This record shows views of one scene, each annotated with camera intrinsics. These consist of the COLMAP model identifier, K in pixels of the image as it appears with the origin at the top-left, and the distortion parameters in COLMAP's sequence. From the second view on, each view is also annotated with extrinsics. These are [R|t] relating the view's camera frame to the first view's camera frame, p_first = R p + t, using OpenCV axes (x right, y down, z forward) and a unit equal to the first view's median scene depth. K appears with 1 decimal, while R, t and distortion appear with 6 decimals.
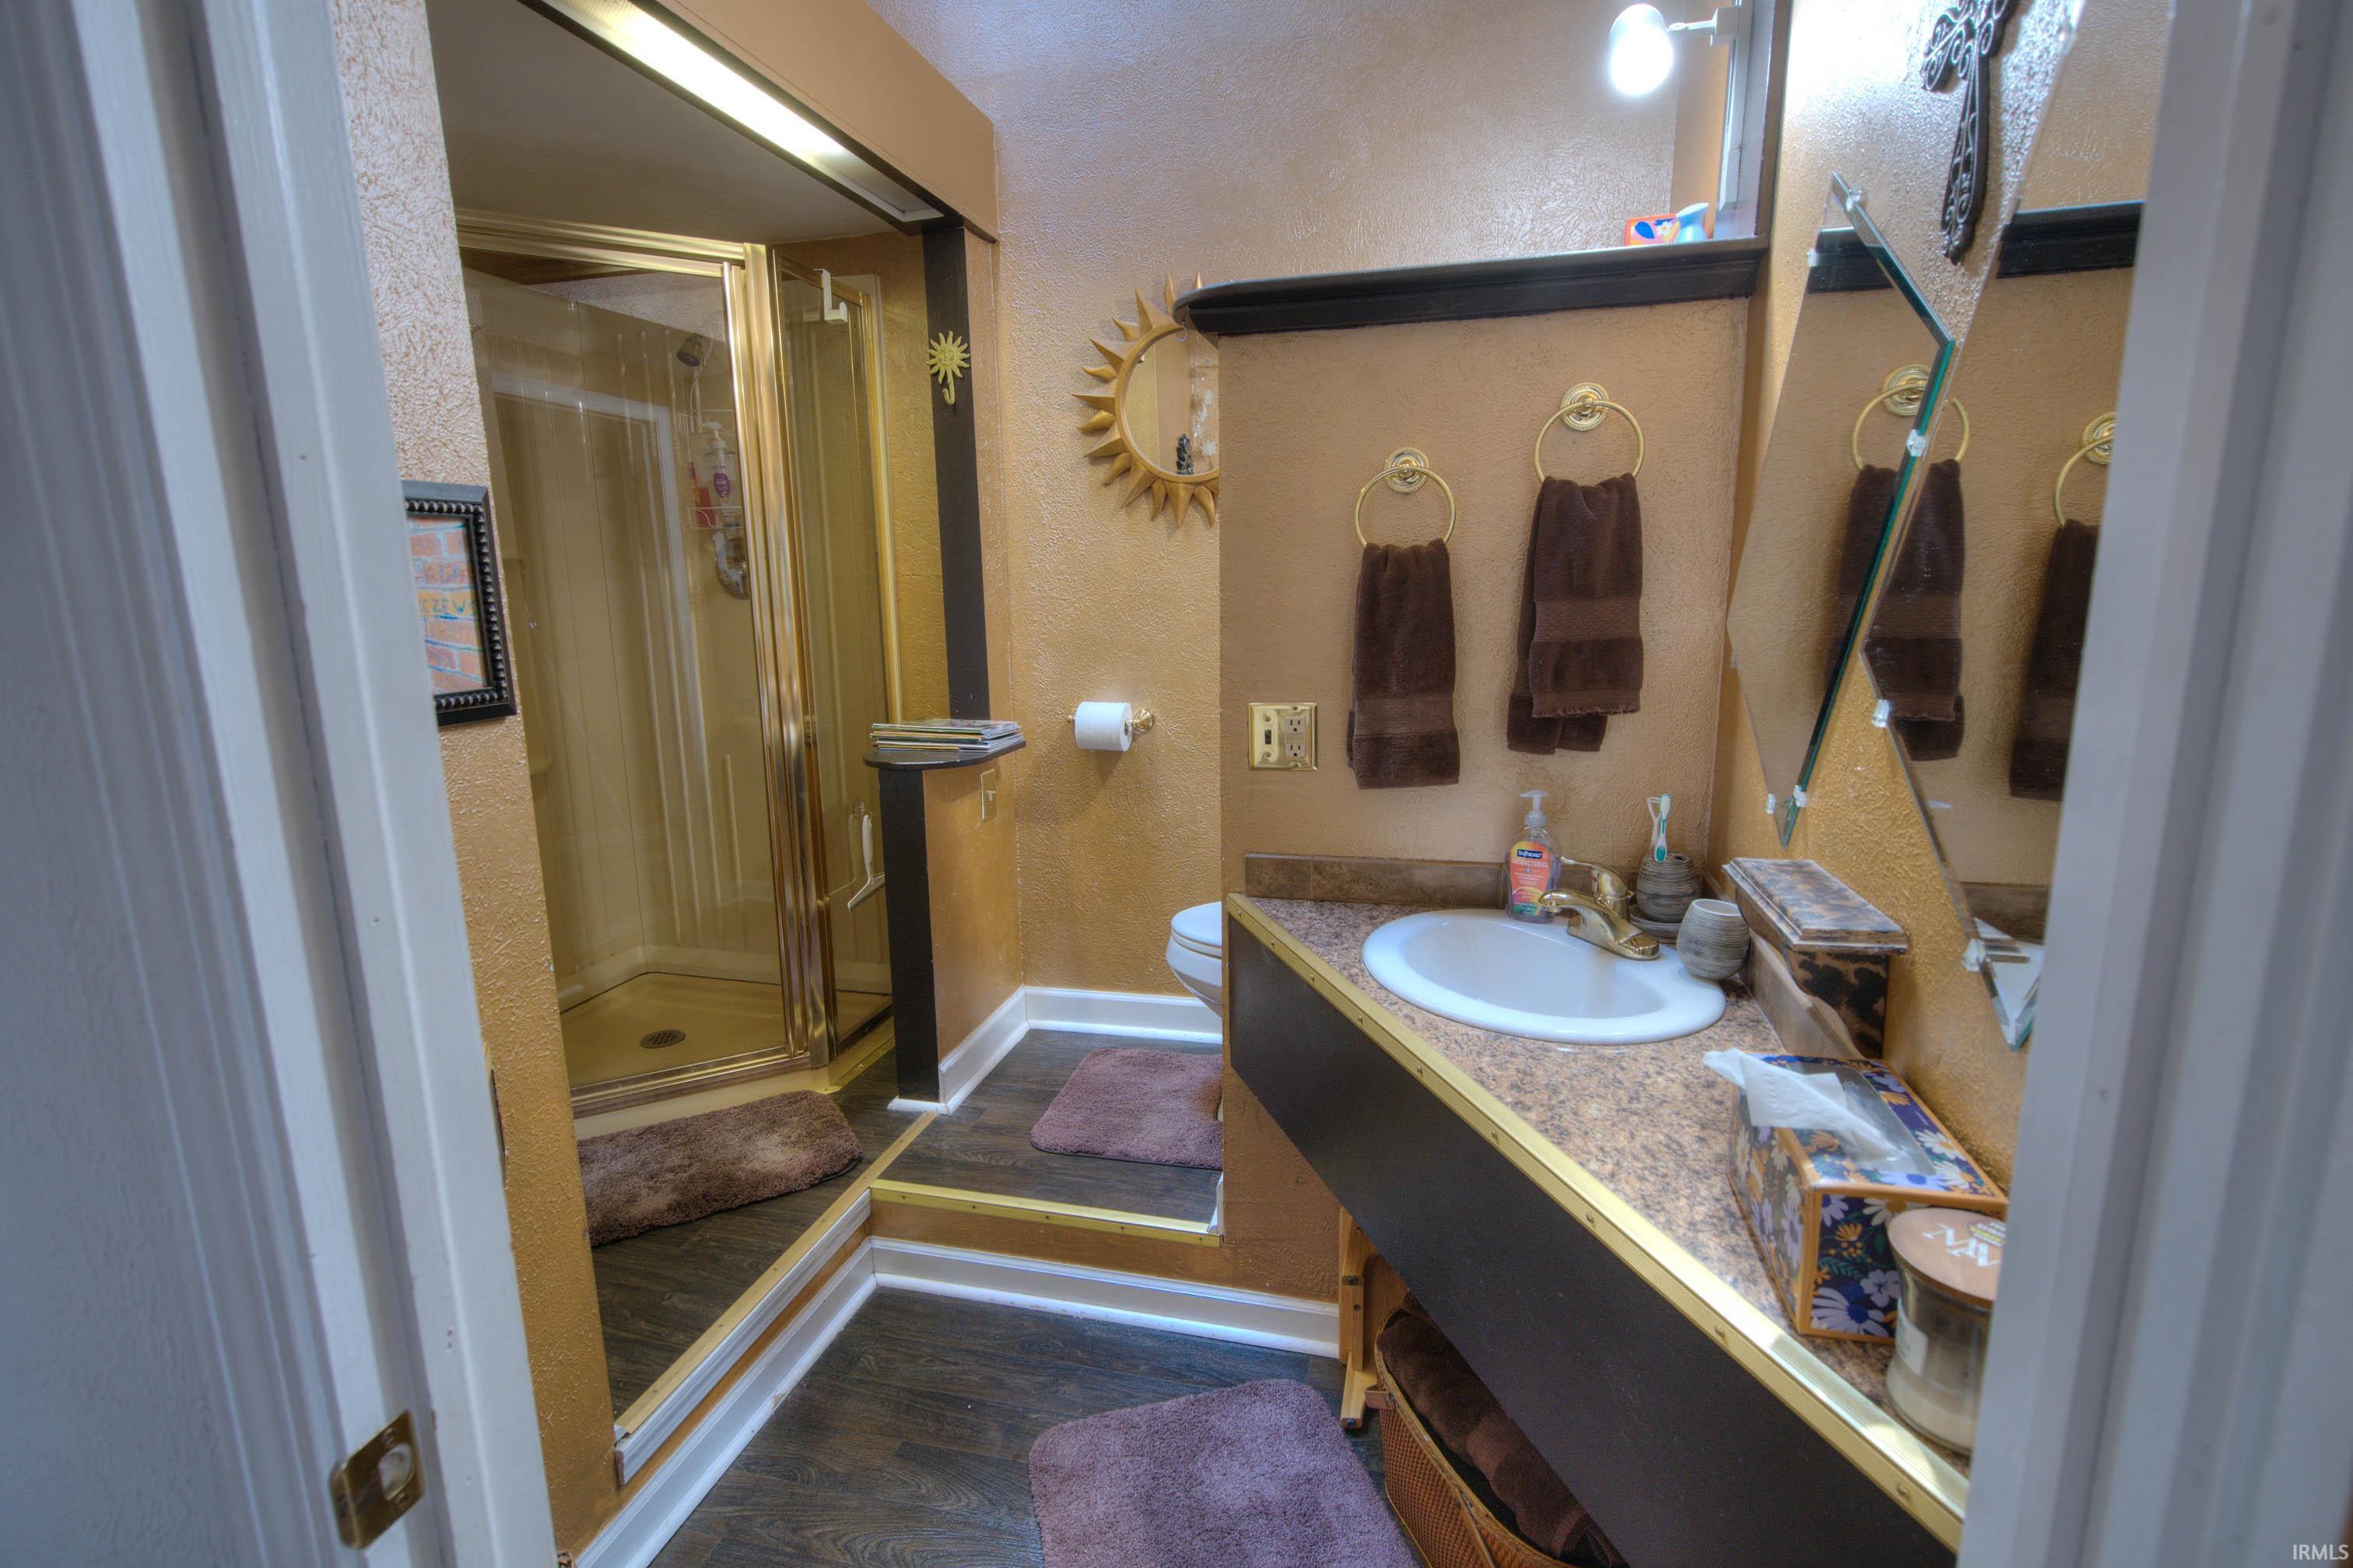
lens RADIAL K [[1084.7, 0, 1177.6], [0, 1084.7, 778.1], [0, 0, 1]] dist [0.001682, 0.000915]
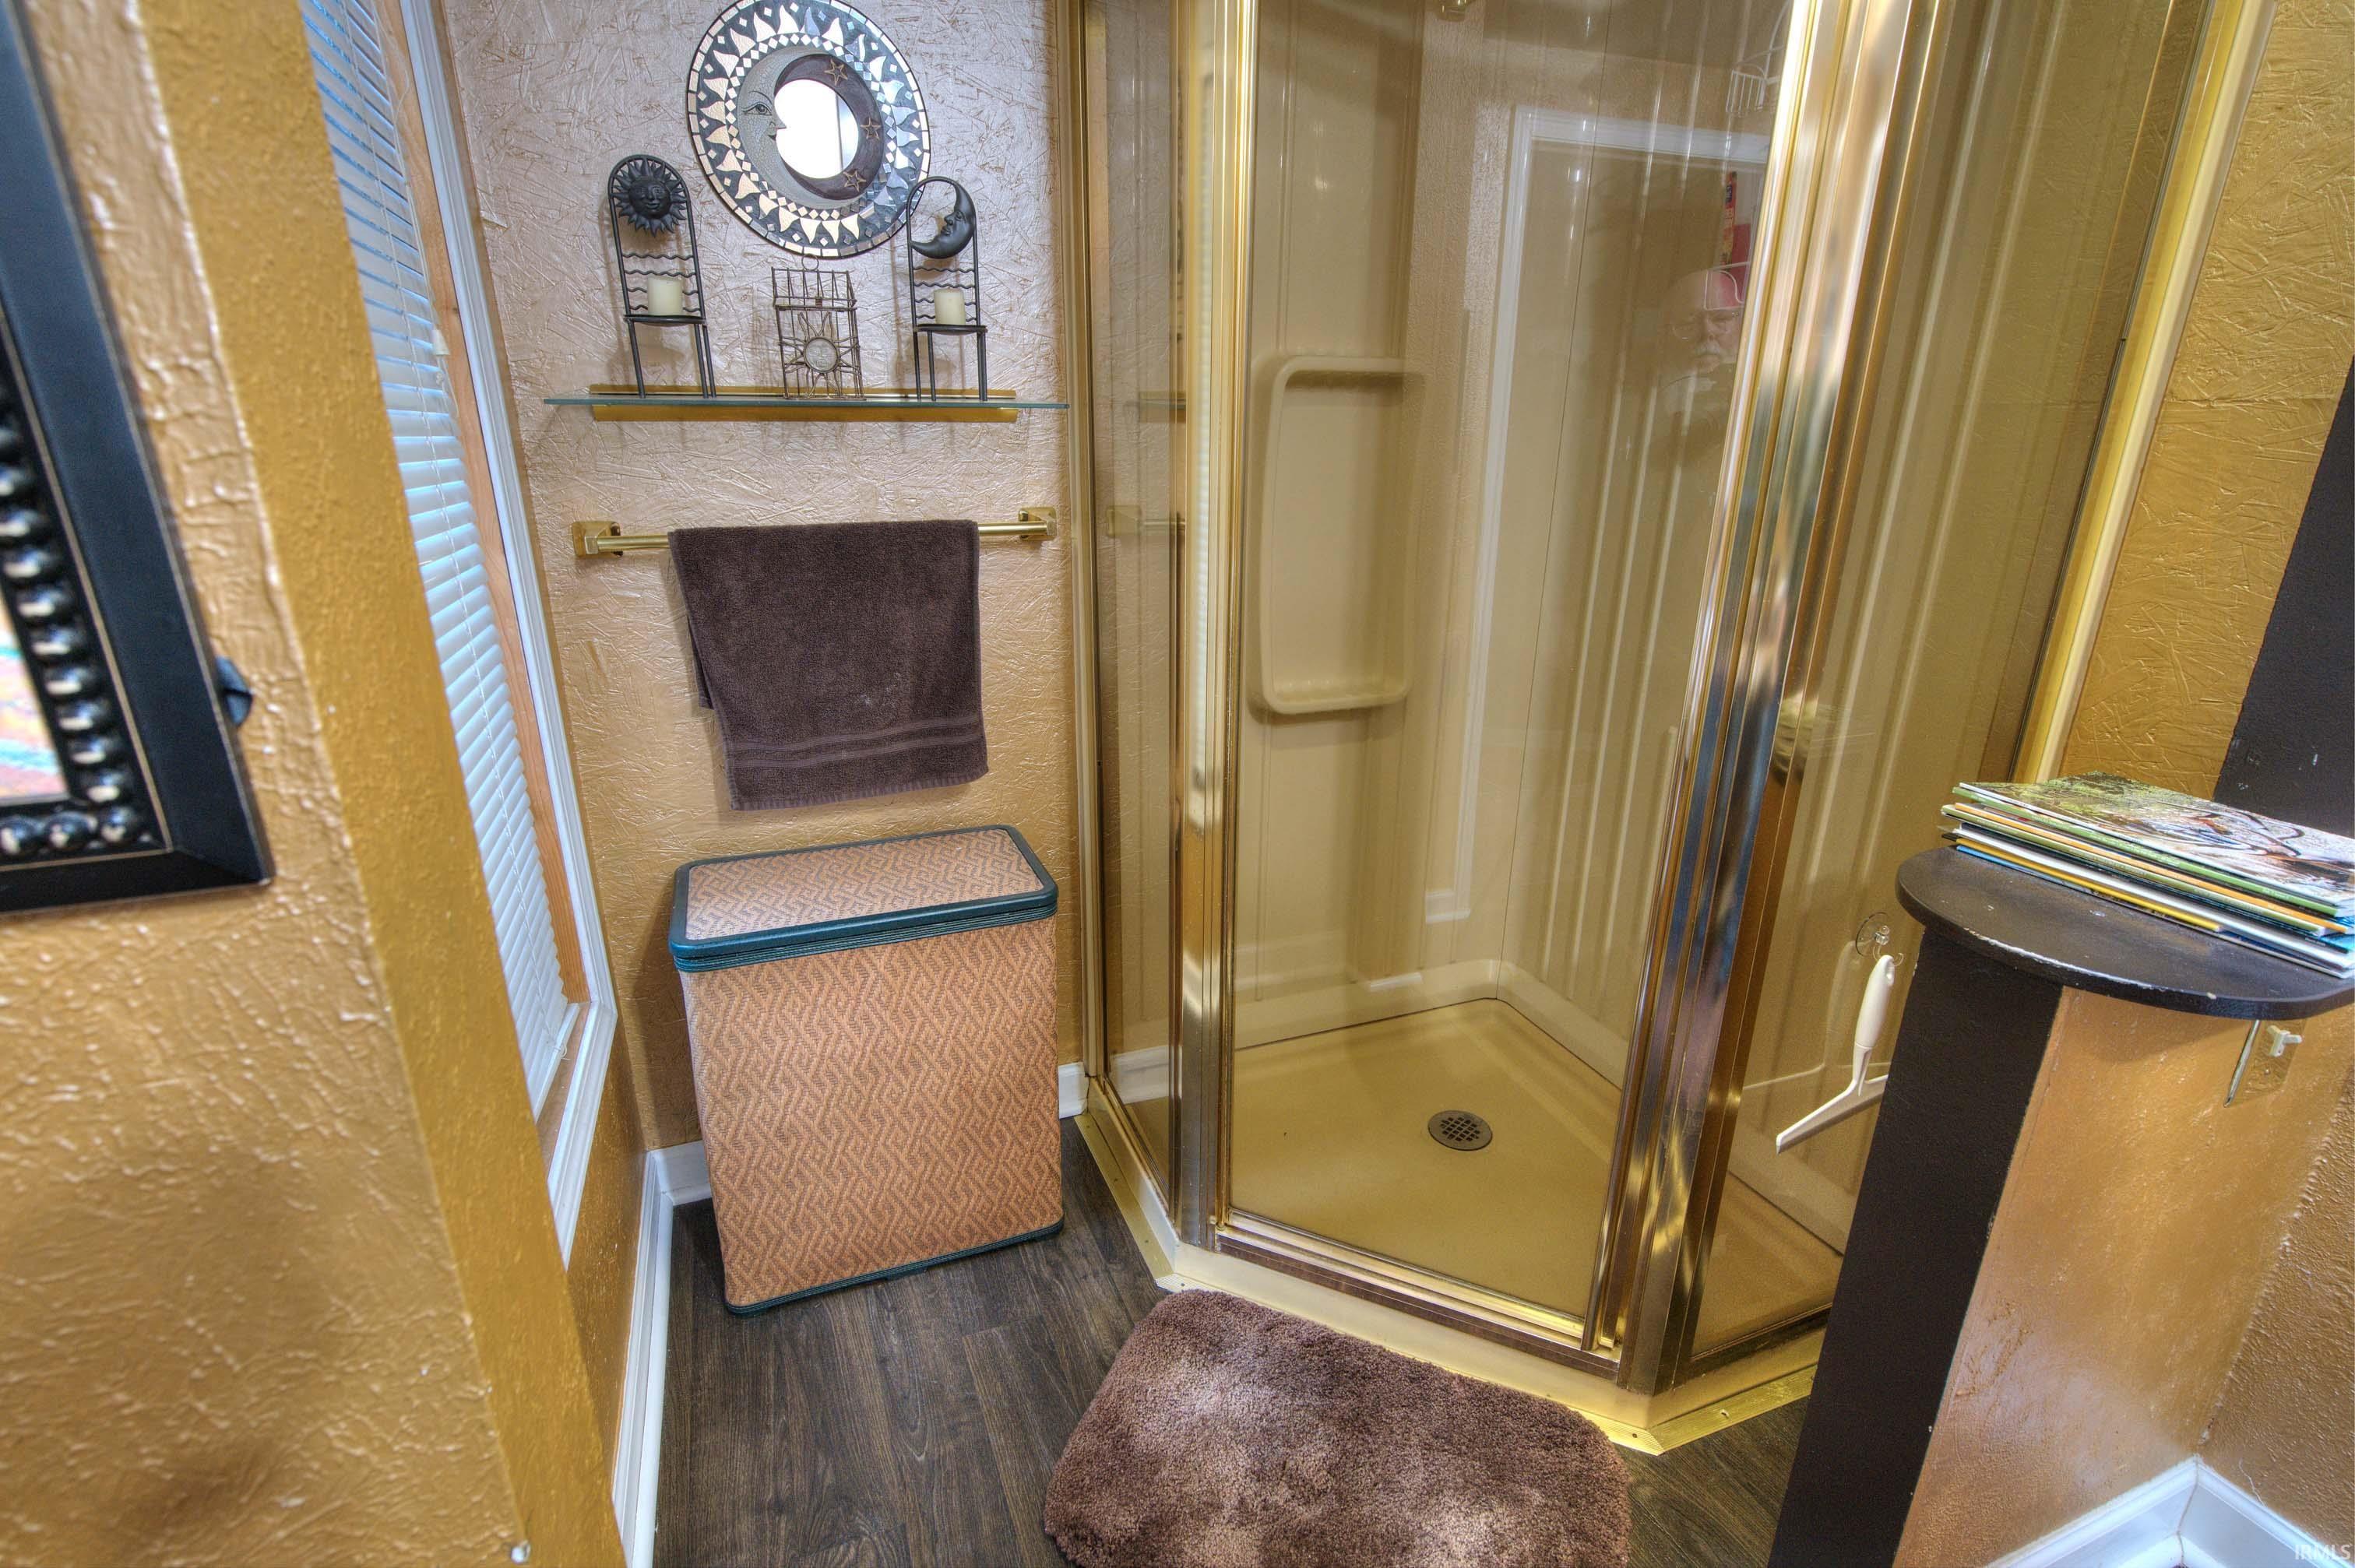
lens RADIAL K [[1085.5, 0, 1188.4], [0, 1085.5, 781.6], [0, 0, 1]] dist [0.001682, 0.000915]
pose [[0.588292, 0.271197, -0.761816, -0.132960], [-0.164372, 0.962522, 0.215714, -0.082948], [0.791766, -0.001682, 0.610822, 0.492576]]
